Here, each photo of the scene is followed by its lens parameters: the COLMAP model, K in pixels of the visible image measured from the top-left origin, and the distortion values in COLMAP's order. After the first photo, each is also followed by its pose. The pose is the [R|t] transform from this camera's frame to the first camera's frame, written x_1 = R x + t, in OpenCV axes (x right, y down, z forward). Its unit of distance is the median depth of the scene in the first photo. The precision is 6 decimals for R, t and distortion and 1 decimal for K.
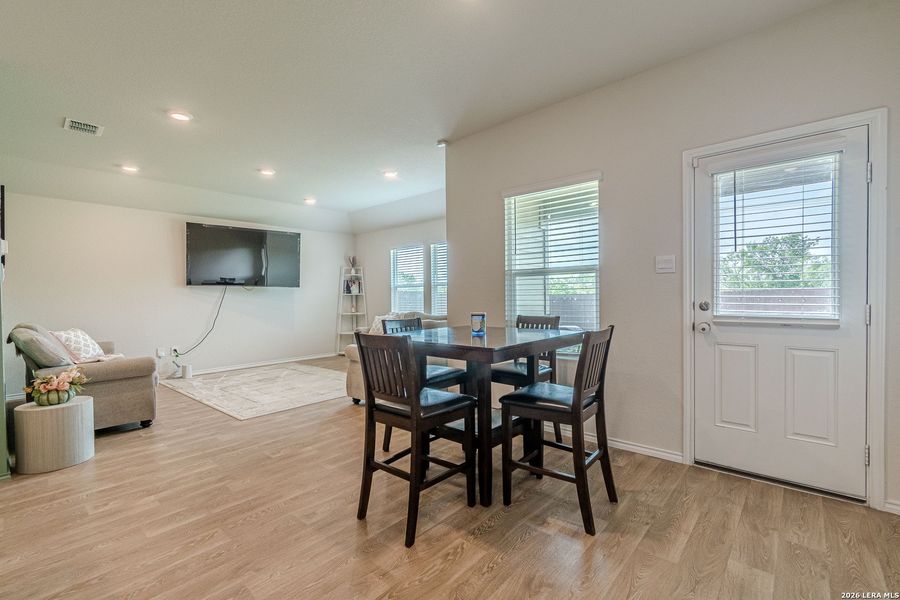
lens RADIAL K [[400.8, 0, 452.8], [0, 400.8, 298.6], [0, 0, 1]] dist [0.003669, -0.002185]
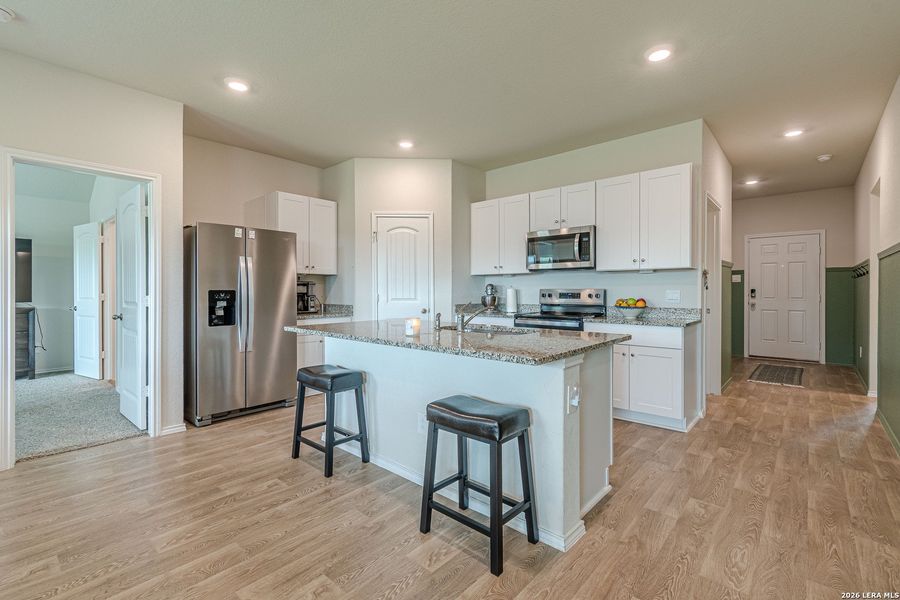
lens RADIAL K [[400.8, 0, 451.6], [0, 400.8, 296.8], [0, 0, 1]] dist [0.003669, -0.002185]
pose [[-0.999935, 0.011418, 0.000675, -0.432388], [0.011430, 0.999722, 0.020601, 0.000097], [-0.000440, 0.020608, -0.999788, 0.655240]]
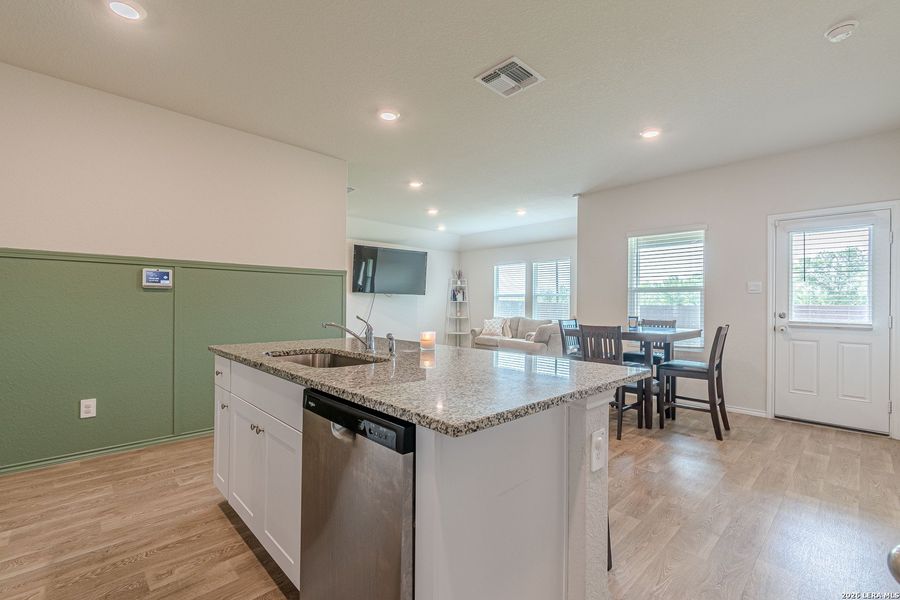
lens RADIAL K [[400.8, 0, 452.3], [0, 400.8, 298.5], [0, 0, 1]] dist [0.003669, -0.002185]
pose [[0.996646, 0.020203, -0.079295, -0.309124], [-0.021700, 0.999601, -0.018065, 0.005609], [0.078899, 0.019725, 0.996687, -0.384050]]
